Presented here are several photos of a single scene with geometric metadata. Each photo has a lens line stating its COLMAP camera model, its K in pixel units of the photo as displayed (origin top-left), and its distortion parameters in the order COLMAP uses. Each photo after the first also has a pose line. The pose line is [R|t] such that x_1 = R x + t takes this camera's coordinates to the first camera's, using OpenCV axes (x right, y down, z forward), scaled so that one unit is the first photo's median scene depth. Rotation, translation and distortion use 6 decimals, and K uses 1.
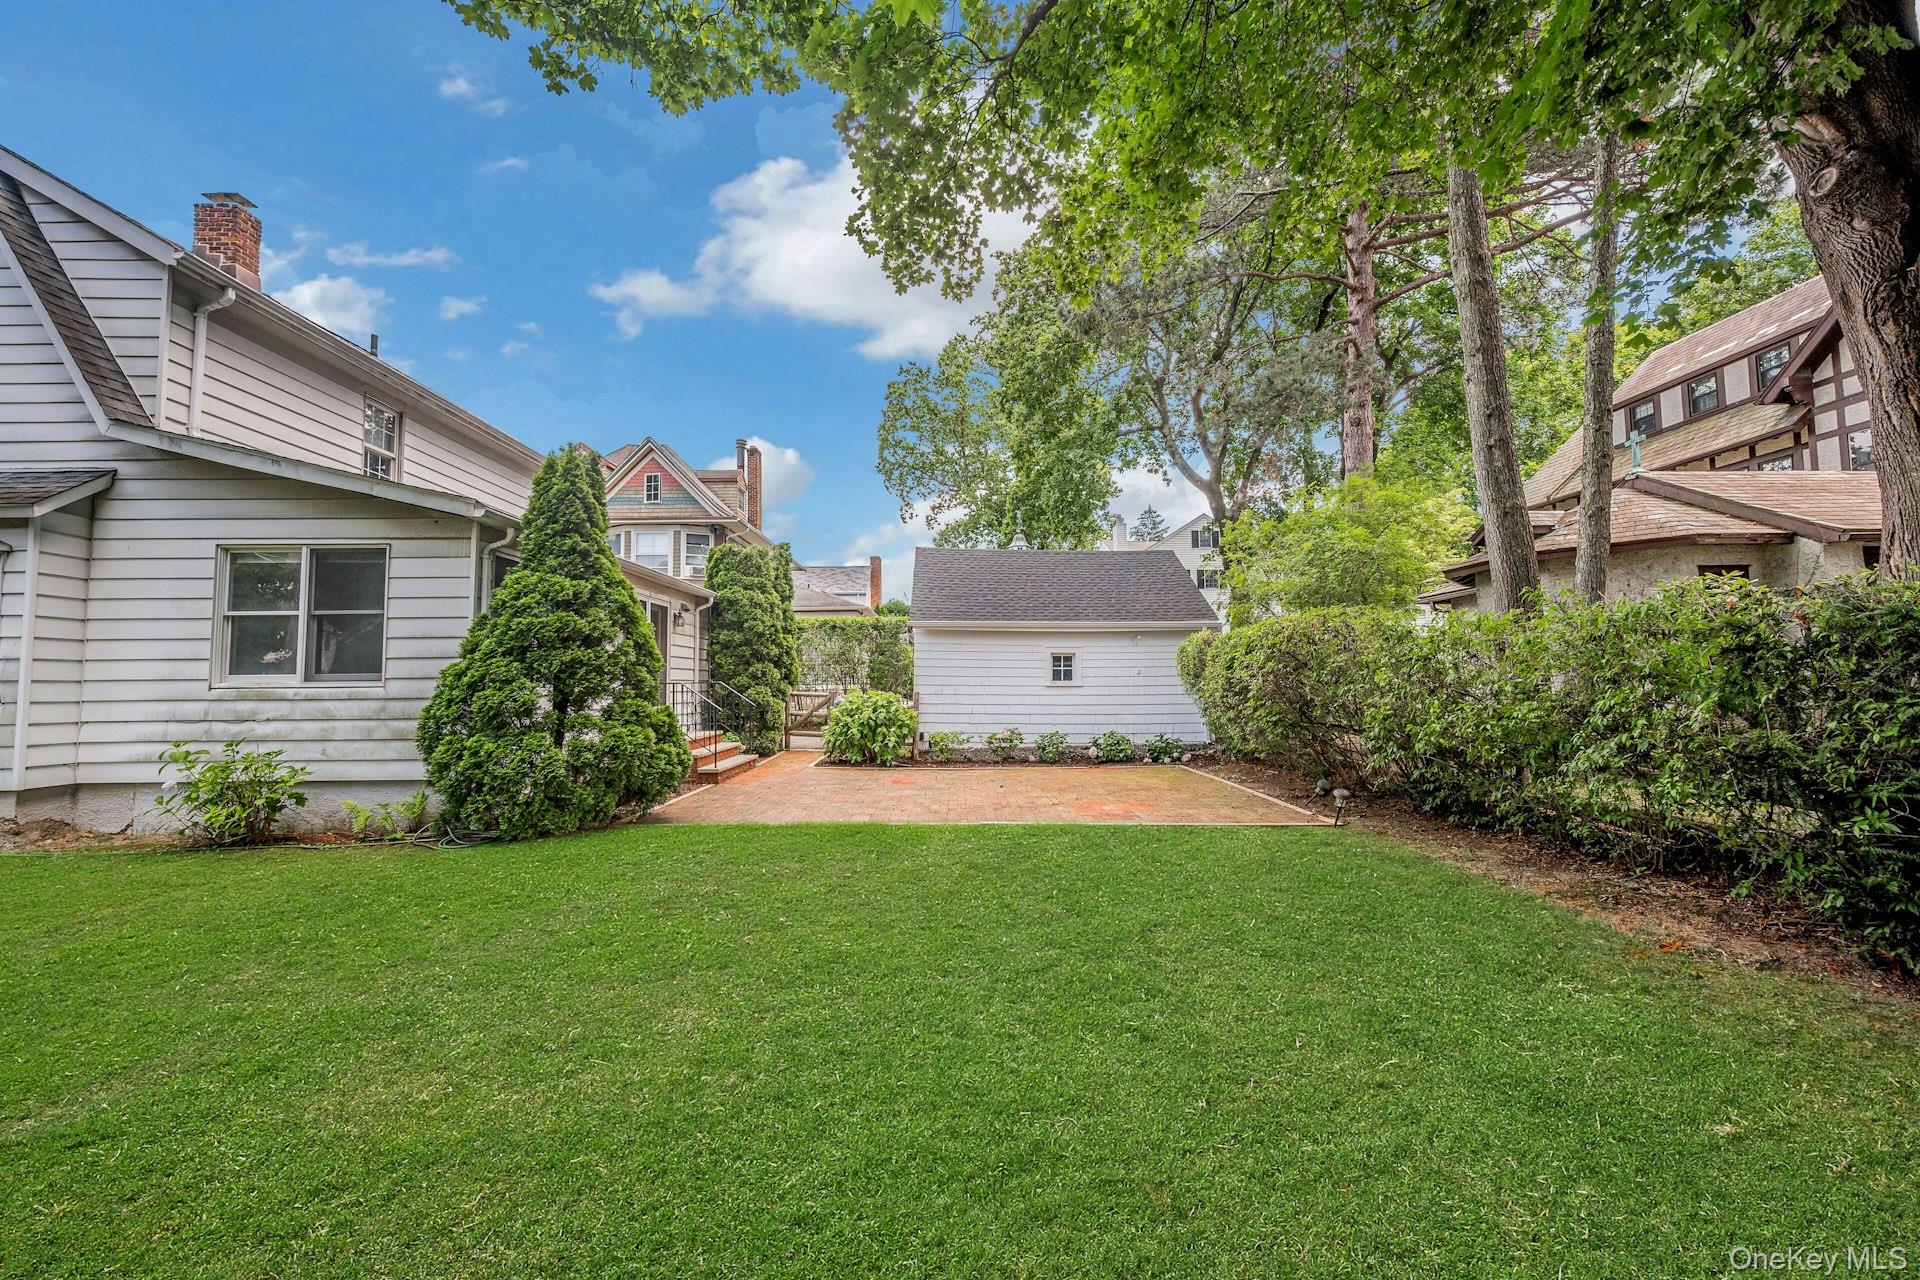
lens RADIAL K [[767.1, 0, 961.4], [0, 767.1, 634.2], [0, 0, 1]] dist [0.000527, 0.000048]
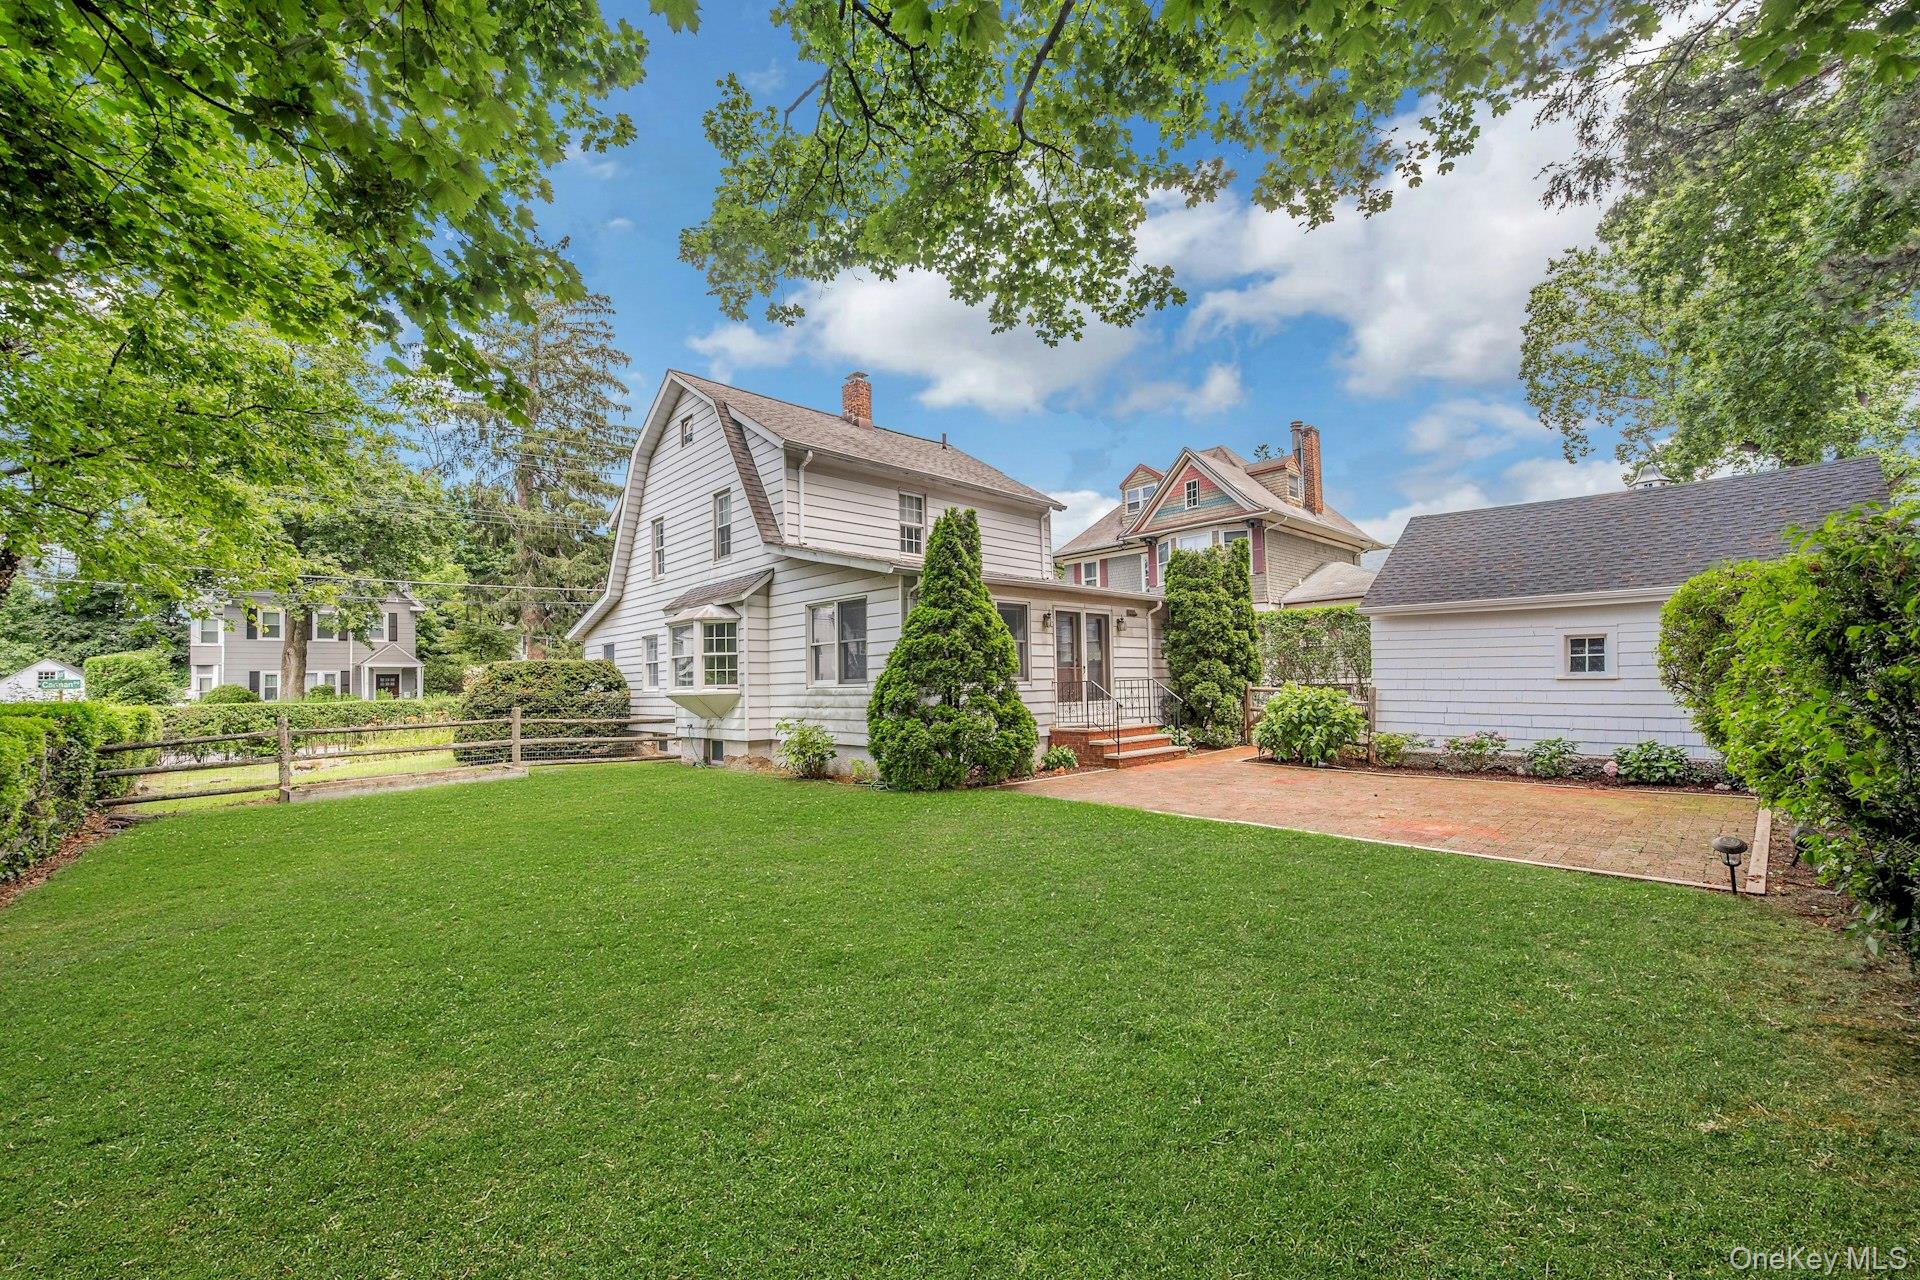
lens RADIAL K [[785.8, 0, 957.6], [0, 785.8, 660.0], [0, 0, 1]] dist [-0.000501, -0.000033]
pose [[0.672182, -0.028212, -0.739849, 0.342067], [0.061078, 0.997981, 0.017437, -0.001768], [0.737863, -0.056910, 0.672547, 0.036808]]
